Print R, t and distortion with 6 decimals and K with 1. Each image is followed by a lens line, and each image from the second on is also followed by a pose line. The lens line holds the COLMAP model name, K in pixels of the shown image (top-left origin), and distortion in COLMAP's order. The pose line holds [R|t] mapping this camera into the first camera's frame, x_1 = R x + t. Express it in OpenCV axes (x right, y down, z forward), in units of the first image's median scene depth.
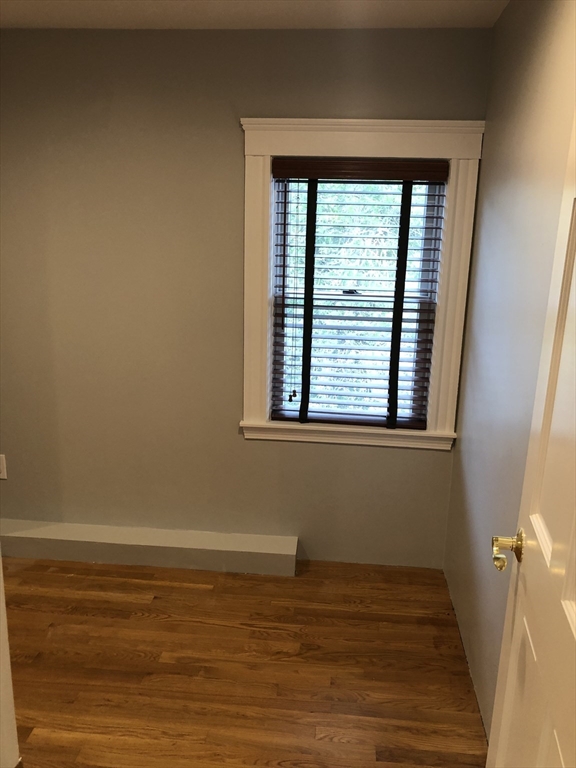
lens RADIAL K [[603.7, 0, 290.2], [0, 603.7, 387.9], [0, 0, 1]] dist [-0.001366, 0.004045]
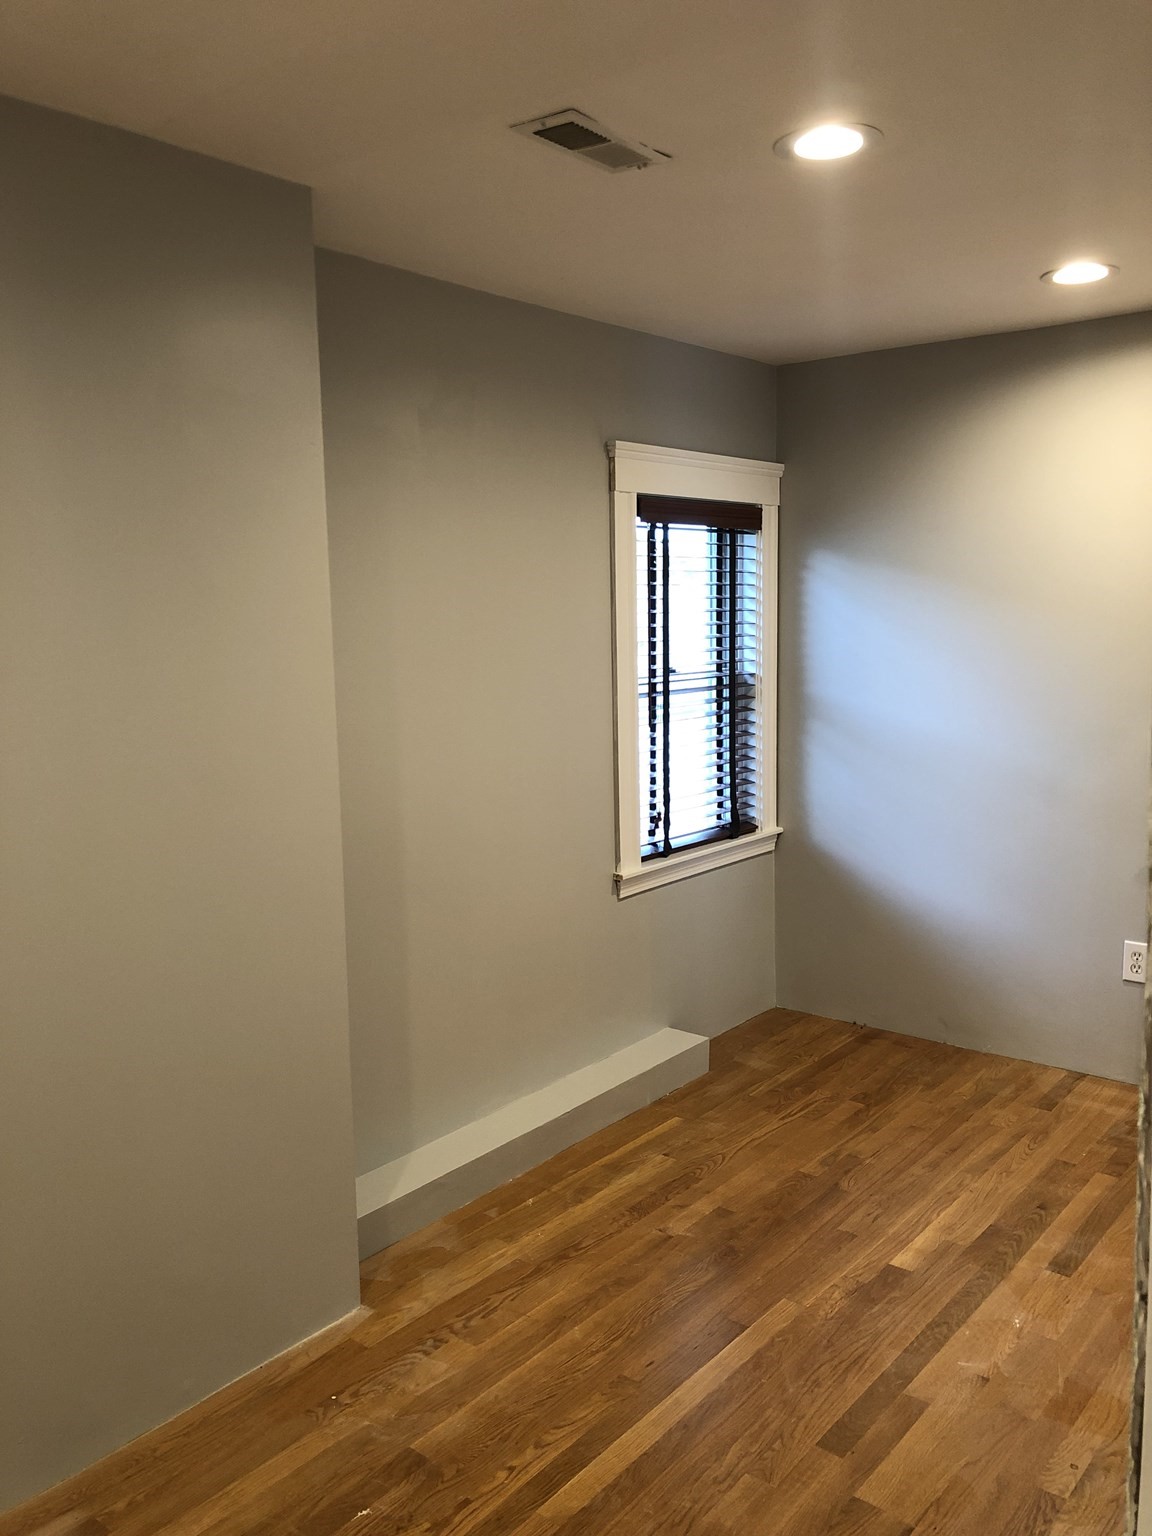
lens RADIAL K [[1269.9, 0, 583.1], [0, 1269.9, 767.2], [0, 0, 1]] dist [0.030366, -0.029687]
pose [[0.553503, -0.146265, 0.819903, -1.303851], [0.226093, 0.973877, 0.021101, -0.103023], [-0.801571, 0.173695, 0.572113, 0.216249]]
